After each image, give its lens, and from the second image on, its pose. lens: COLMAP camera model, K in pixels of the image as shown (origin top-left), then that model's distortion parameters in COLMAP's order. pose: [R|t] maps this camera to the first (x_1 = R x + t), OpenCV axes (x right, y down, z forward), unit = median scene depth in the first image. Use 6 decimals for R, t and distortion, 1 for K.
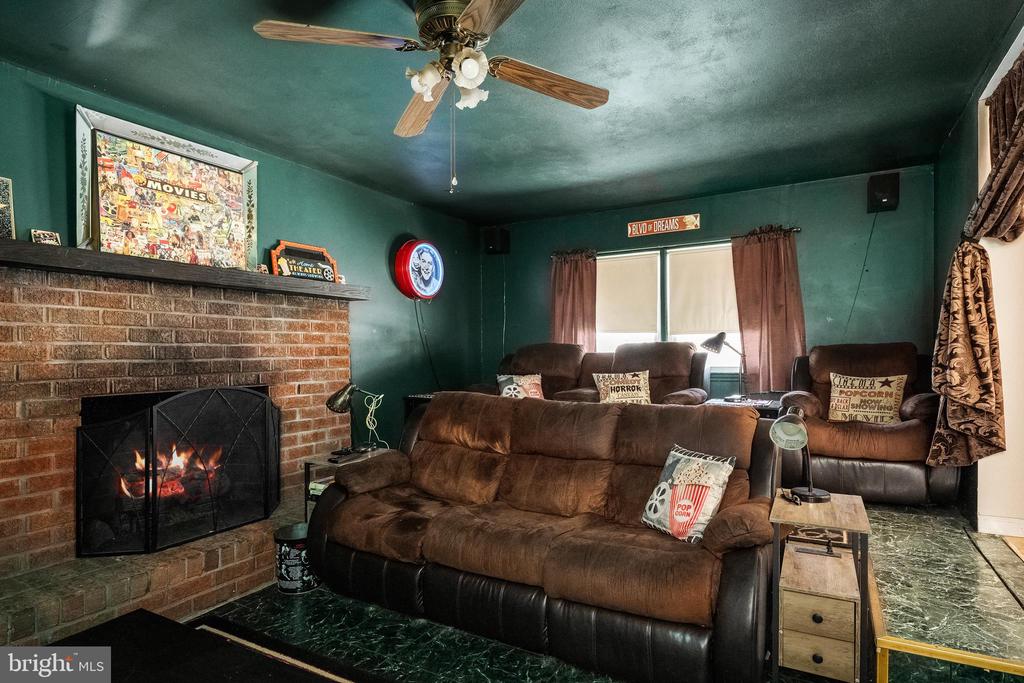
lens RADIAL K [[526.8, 0, 513.7], [0, 526.8, 349.8], [0, 0, 1]] dist [-0.003227, 0.001589]
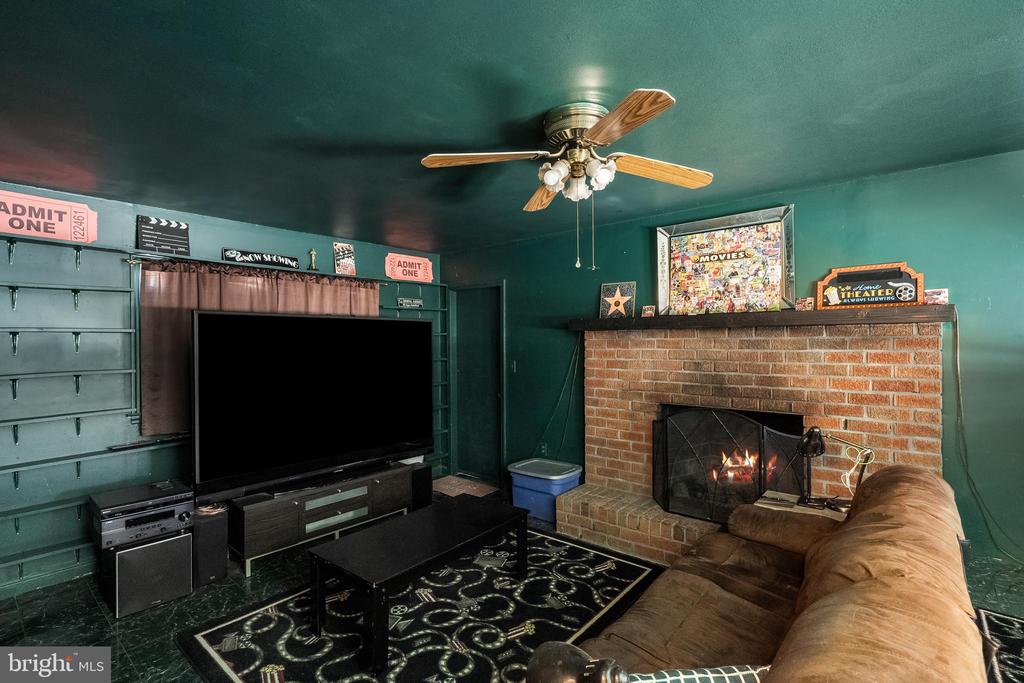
lens RADIAL K [[474.5, 0, 513.0], [0, 474.5, 338.9], [0, 0, 1]] dist [-0.003417, 0.002682]
pose [[-0.145090, 0.001752, -0.989417, 0.589960], [0.006286, 0.999980, 0.000849, -0.093988], [0.989398, -0.006097, -0.145099, 0.616252]]
